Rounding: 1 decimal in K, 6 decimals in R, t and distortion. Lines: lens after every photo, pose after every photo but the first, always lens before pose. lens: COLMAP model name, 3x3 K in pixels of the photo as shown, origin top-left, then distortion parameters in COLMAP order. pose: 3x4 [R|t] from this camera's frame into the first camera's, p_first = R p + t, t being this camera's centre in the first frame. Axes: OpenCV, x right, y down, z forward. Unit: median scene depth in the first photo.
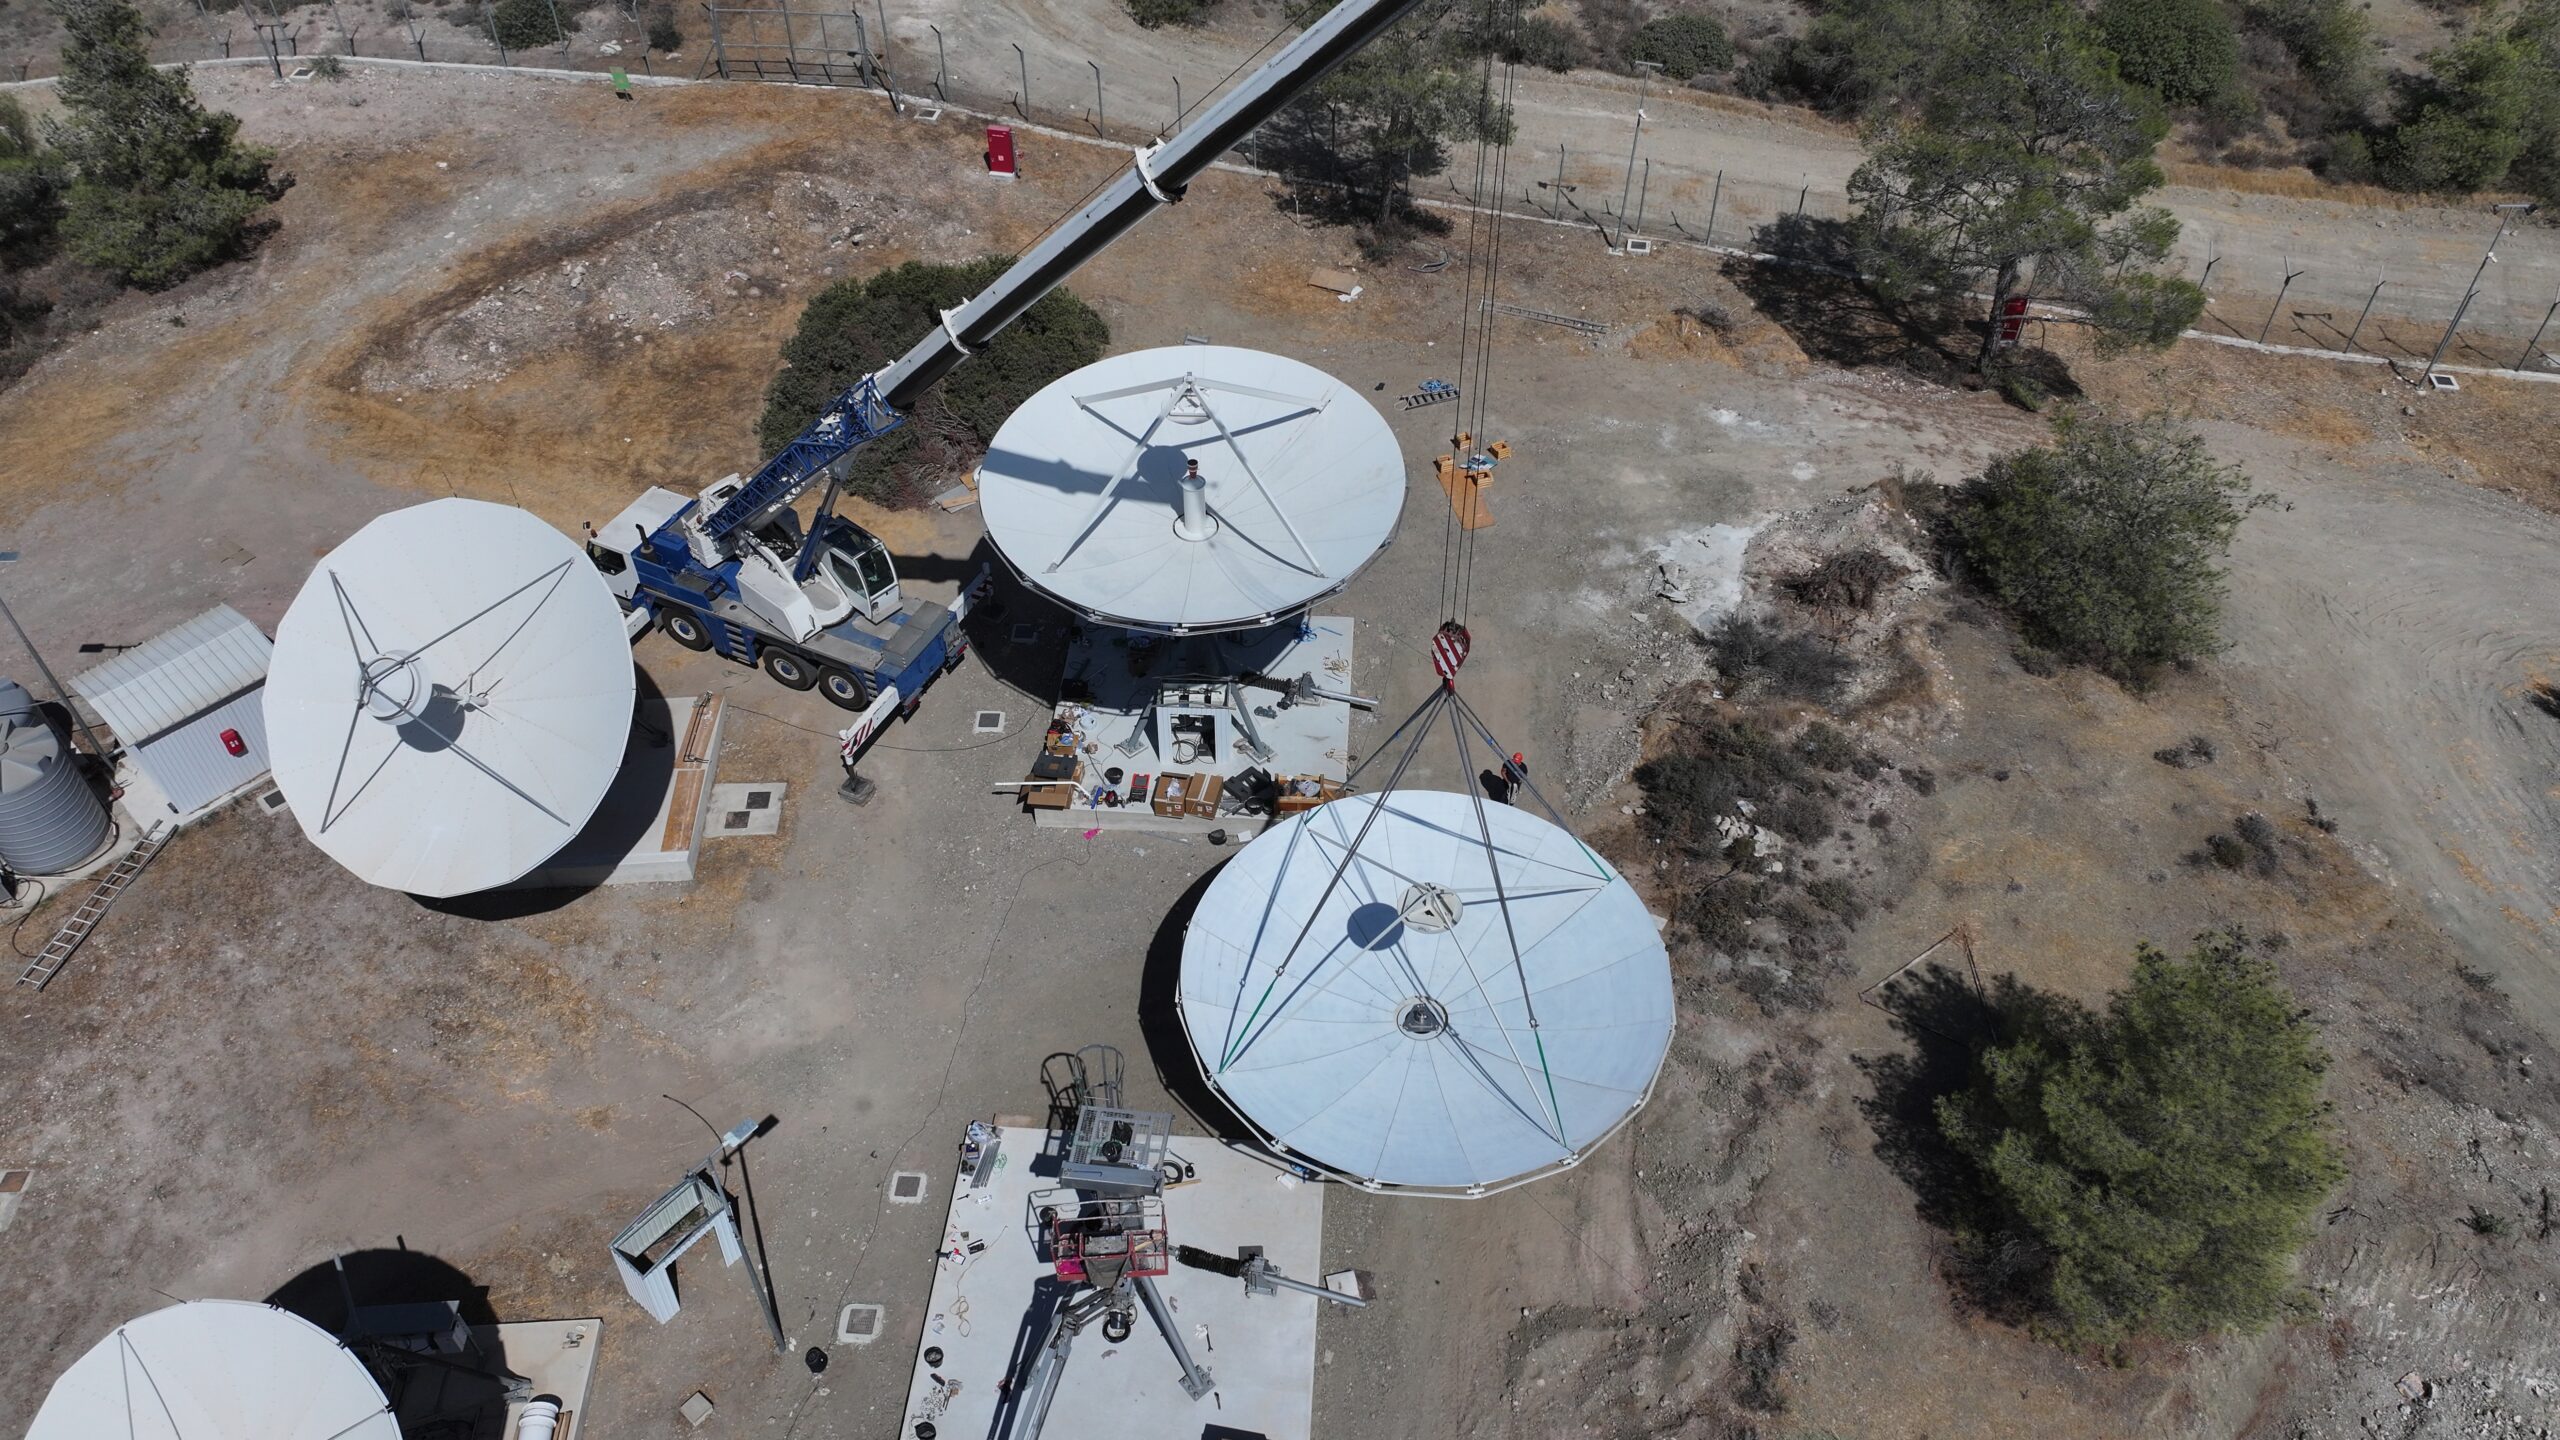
lens RADIAL K [[1795.5, 0, 1285.4], [0, 1795.5, 708.4], [0, 0, 1]] dist [0.001572, 0.011115]
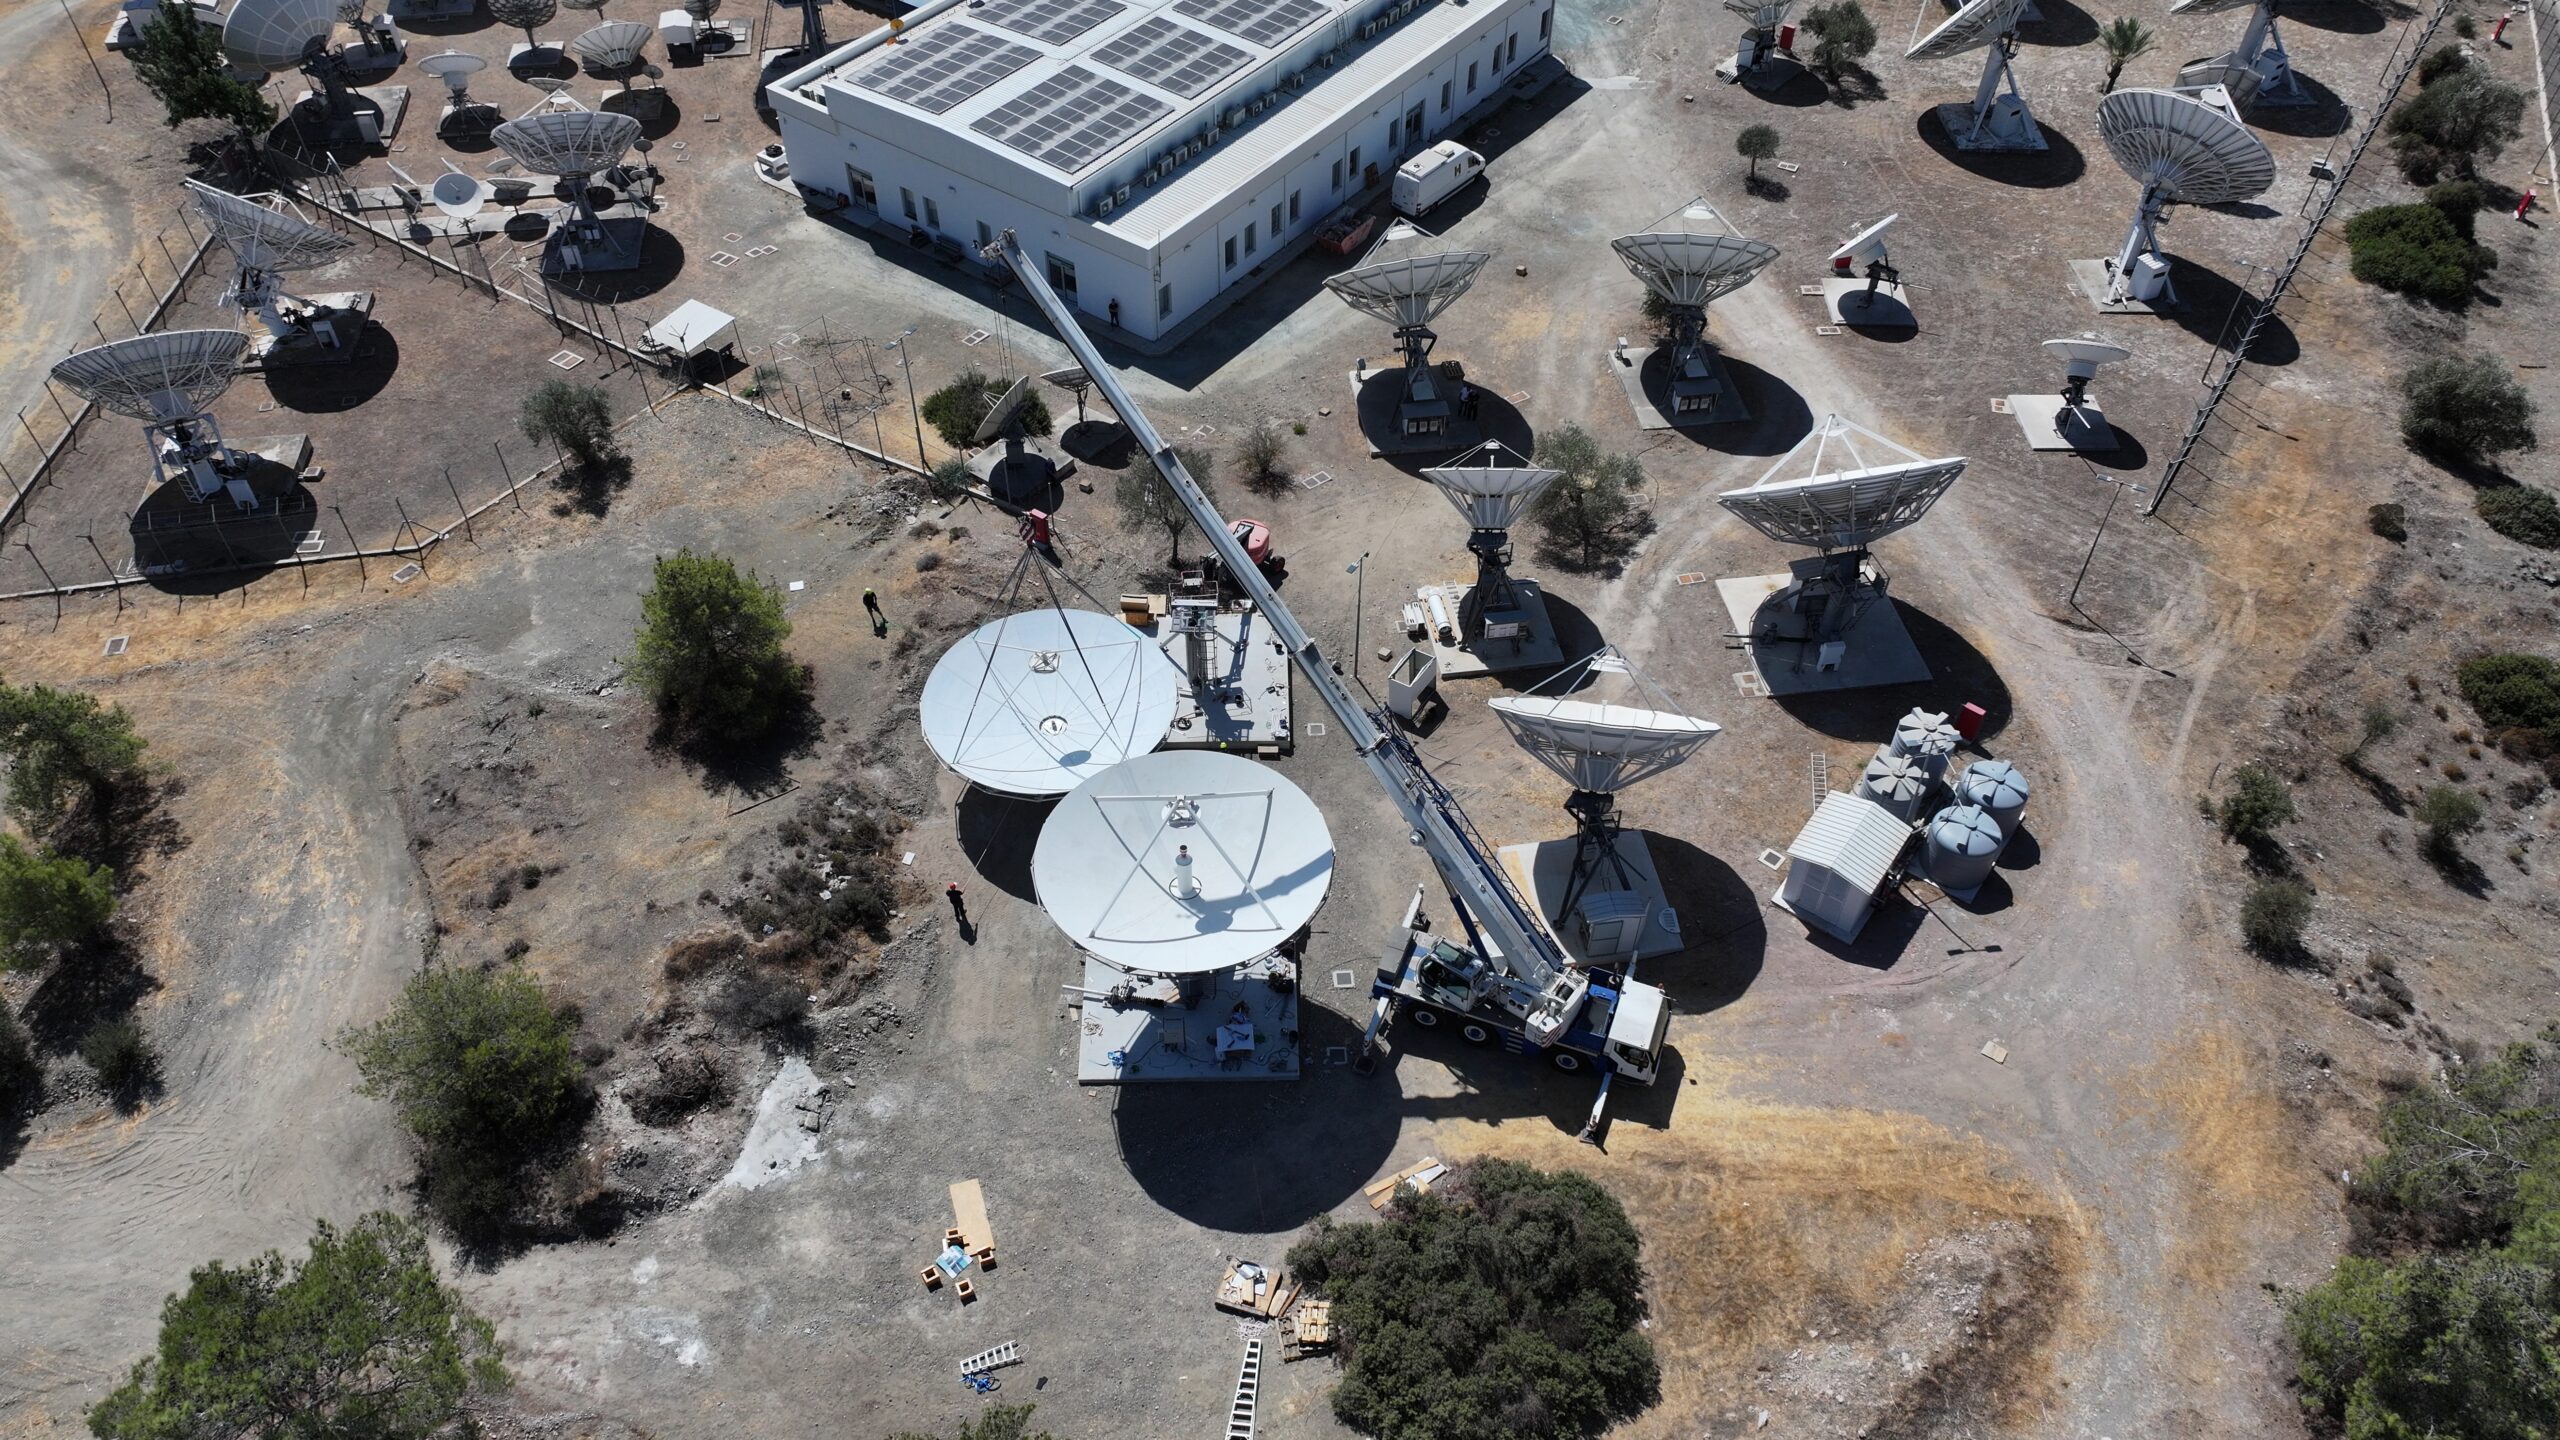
lens RADIAL K [[1795.5, 0, 1290.4], [0, 1795.5, 715.1], [0, 0, 1]] dist [0.001572, 0.011115]
pose [[-0.996369, 0.051069, -0.068120, -0.041807], [-0.068724, -0.010168, 0.997584, -1.481242], [0.050253, 0.998643, 0.013641, 0.832230]]
